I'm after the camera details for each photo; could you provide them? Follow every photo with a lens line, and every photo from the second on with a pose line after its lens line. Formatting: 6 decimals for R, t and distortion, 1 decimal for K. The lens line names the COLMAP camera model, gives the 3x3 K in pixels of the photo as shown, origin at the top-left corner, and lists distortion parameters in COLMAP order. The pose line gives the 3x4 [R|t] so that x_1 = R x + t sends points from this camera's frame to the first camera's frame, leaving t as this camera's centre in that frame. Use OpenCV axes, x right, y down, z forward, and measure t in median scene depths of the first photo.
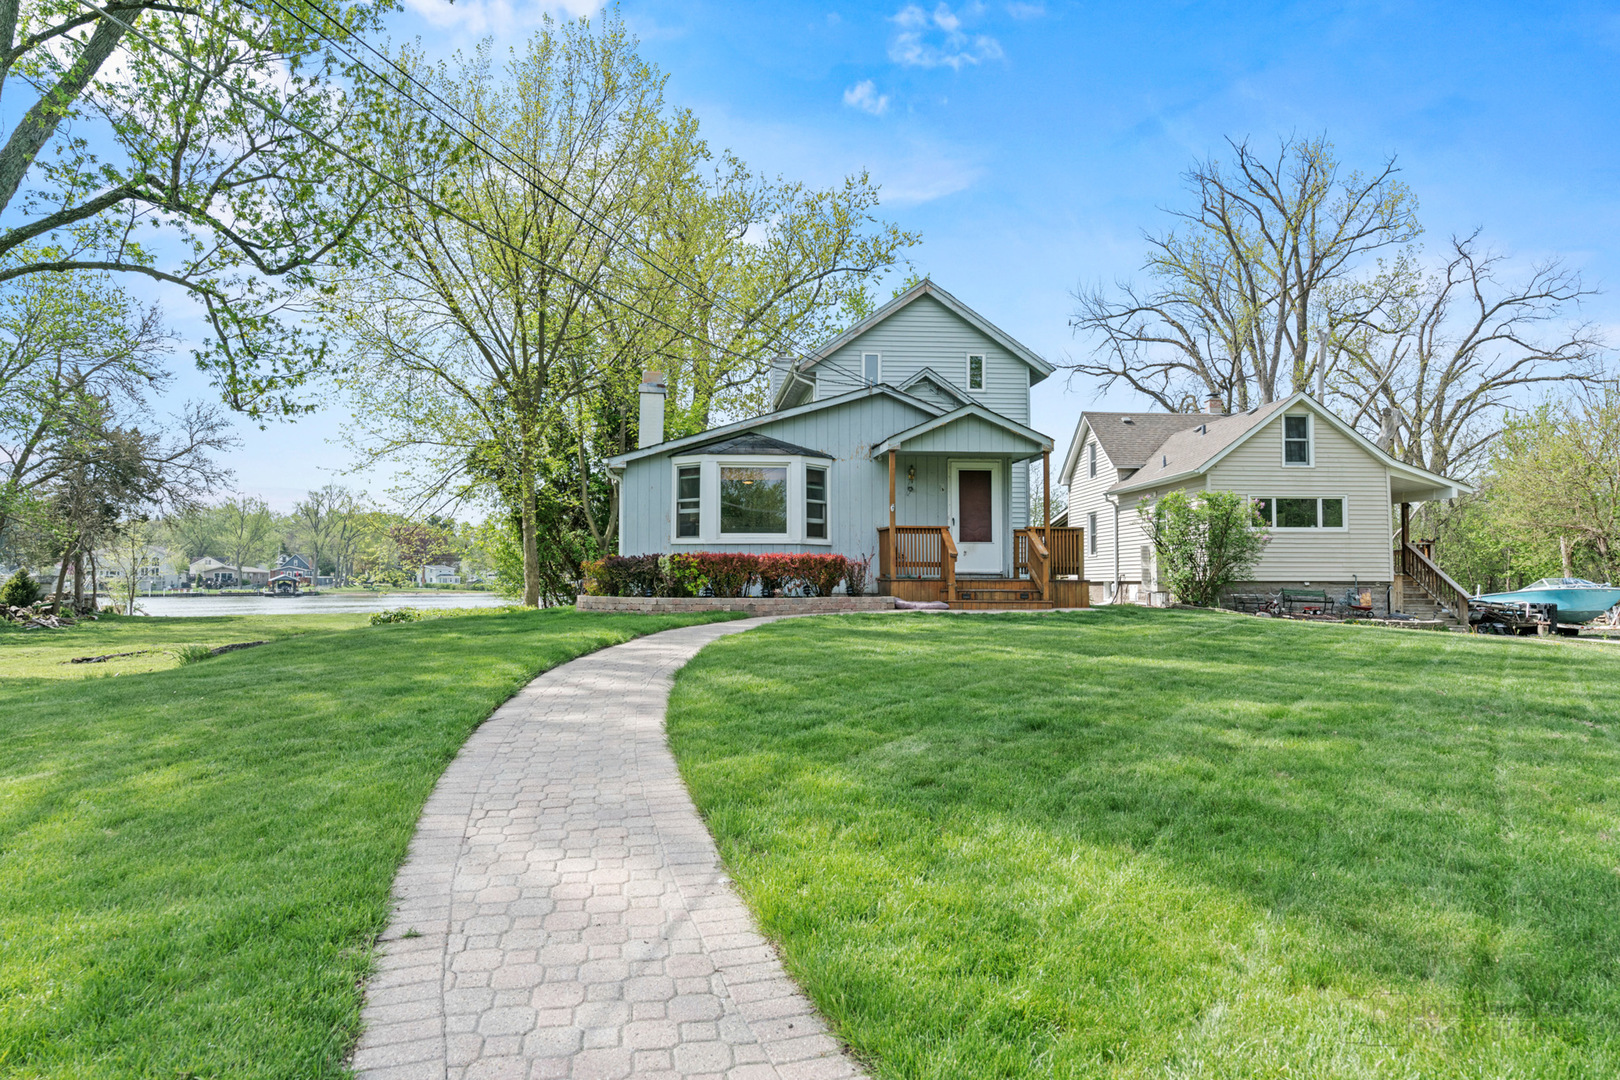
lens RADIAL K [[1003.2, 0, 812.4], [0, 1003.2, 541.3], [0, 0, 1]] dist [0.013650, 0.001425]
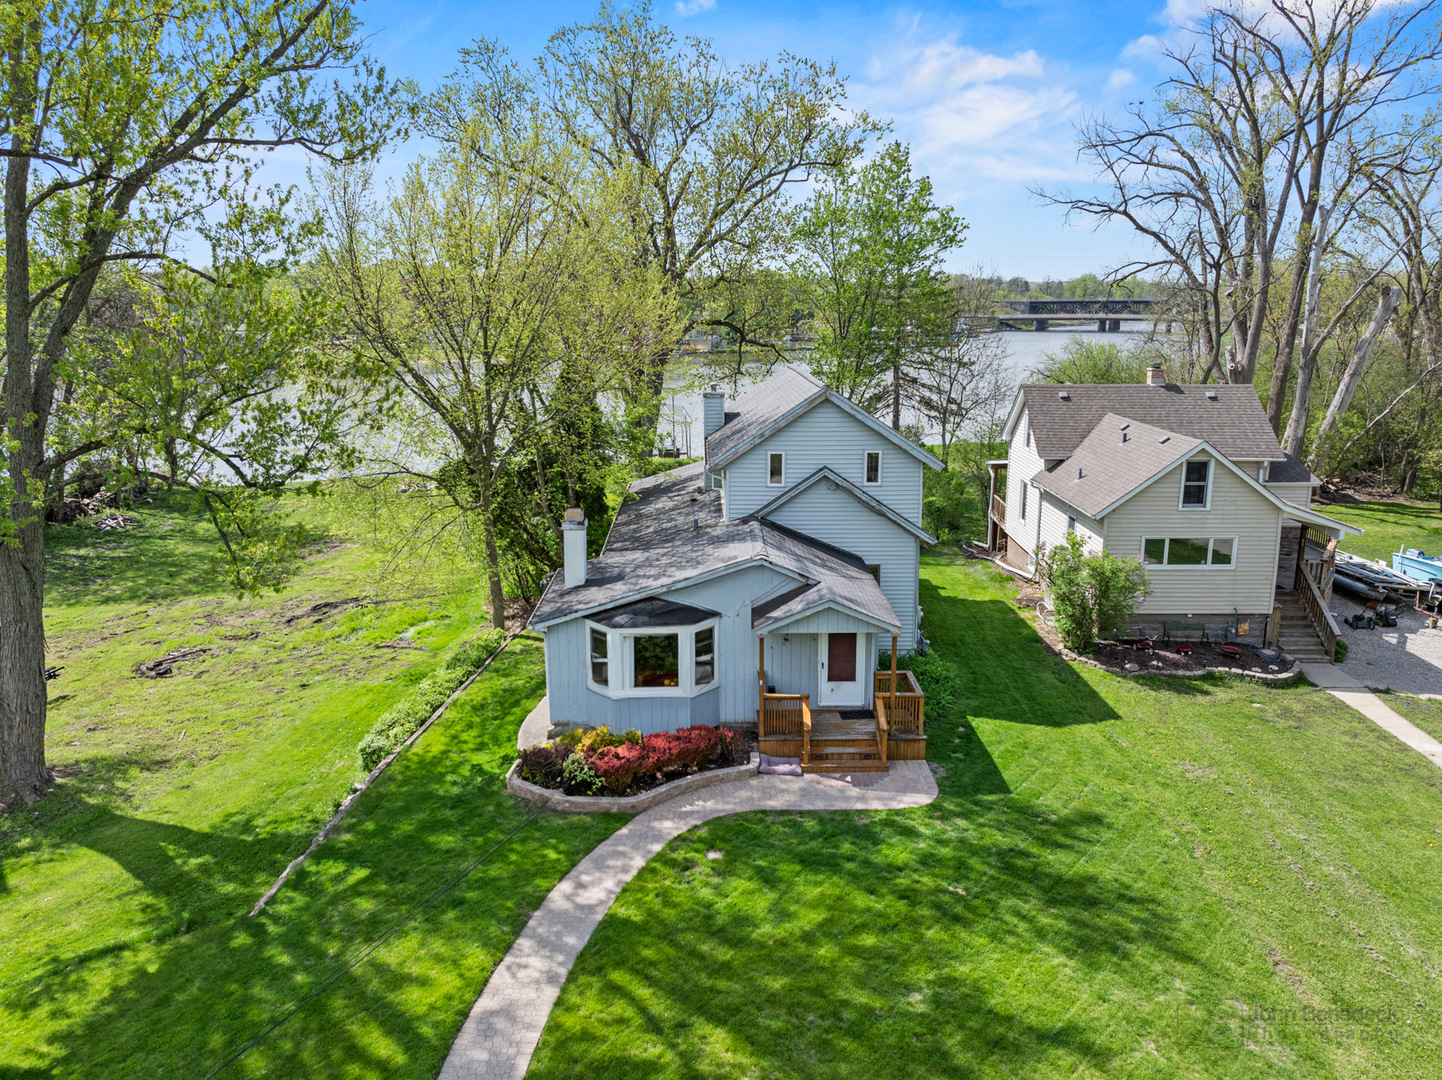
lens RADIAL K [[1010.3, 0, 721.3], [0, 1010.3, 542.2], [0, 0, 1]] dist [-0.018913, 0.009563]
pose [[0.994582, 0.015898, -0.102731, 0.096933], [0.011447, 0.965477, 0.260238, -0.322558], [0.103322, -0.260004, 0.960064, -0.078741]]
